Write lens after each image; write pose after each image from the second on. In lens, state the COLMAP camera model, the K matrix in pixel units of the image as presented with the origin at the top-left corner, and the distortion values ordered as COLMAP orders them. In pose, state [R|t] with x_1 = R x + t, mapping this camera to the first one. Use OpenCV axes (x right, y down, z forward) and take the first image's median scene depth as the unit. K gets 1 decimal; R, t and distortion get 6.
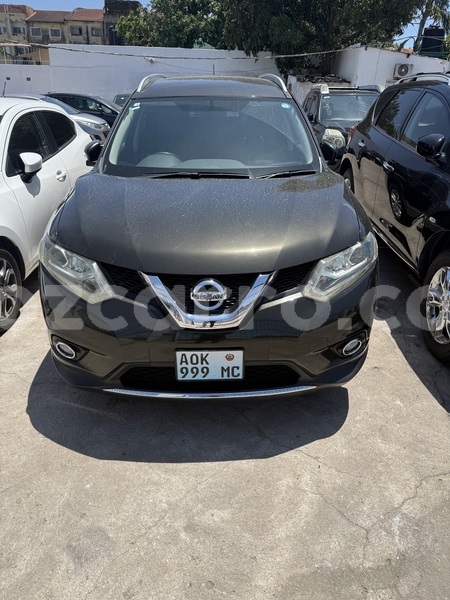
lens RADIAL K [[413.3, 0, 228.0], [0, 413.3, 300.7], [0, 0, 1]] dist [0.001558, -0.005303]
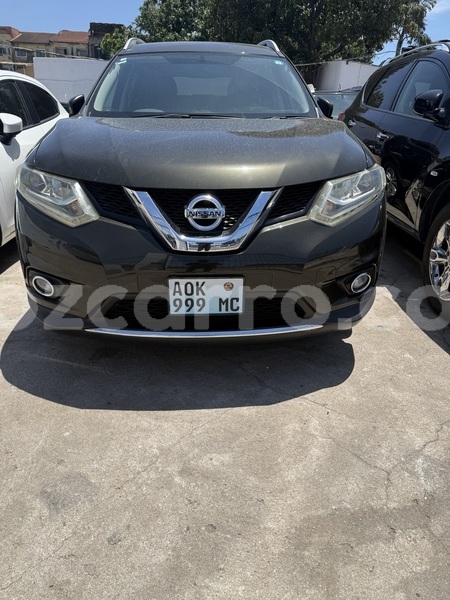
lens RADIAL K [[412.7, 0, 225.0], [0, 412.7, 300.0], [0, 0, 1]] dist [0.019331, -0.028127]
pose [[0.999525, -0.004459, 0.030483, -0.030456], [0.005660, 0.999207, -0.039422, 0.199496], [-0.030283, 0.039576, 0.998758, 0.105208]]
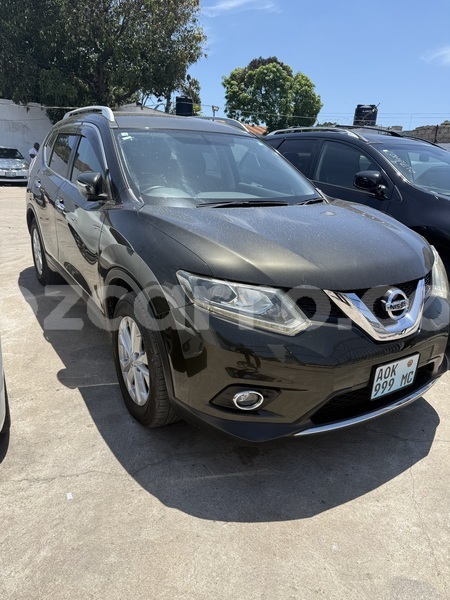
lens RADIAL K [[413.3, 0, 228.0], [0, 413.3, 300.7], [0, 0, 1]] dist [0.001558, -0.005303]
pose [[0.863281, -0.134649, 0.486432, -0.863271], [0.189079, 0.979852, -0.064330, -0.036159], [-0.467969, 0.147509, 0.871347, 0.282144]]
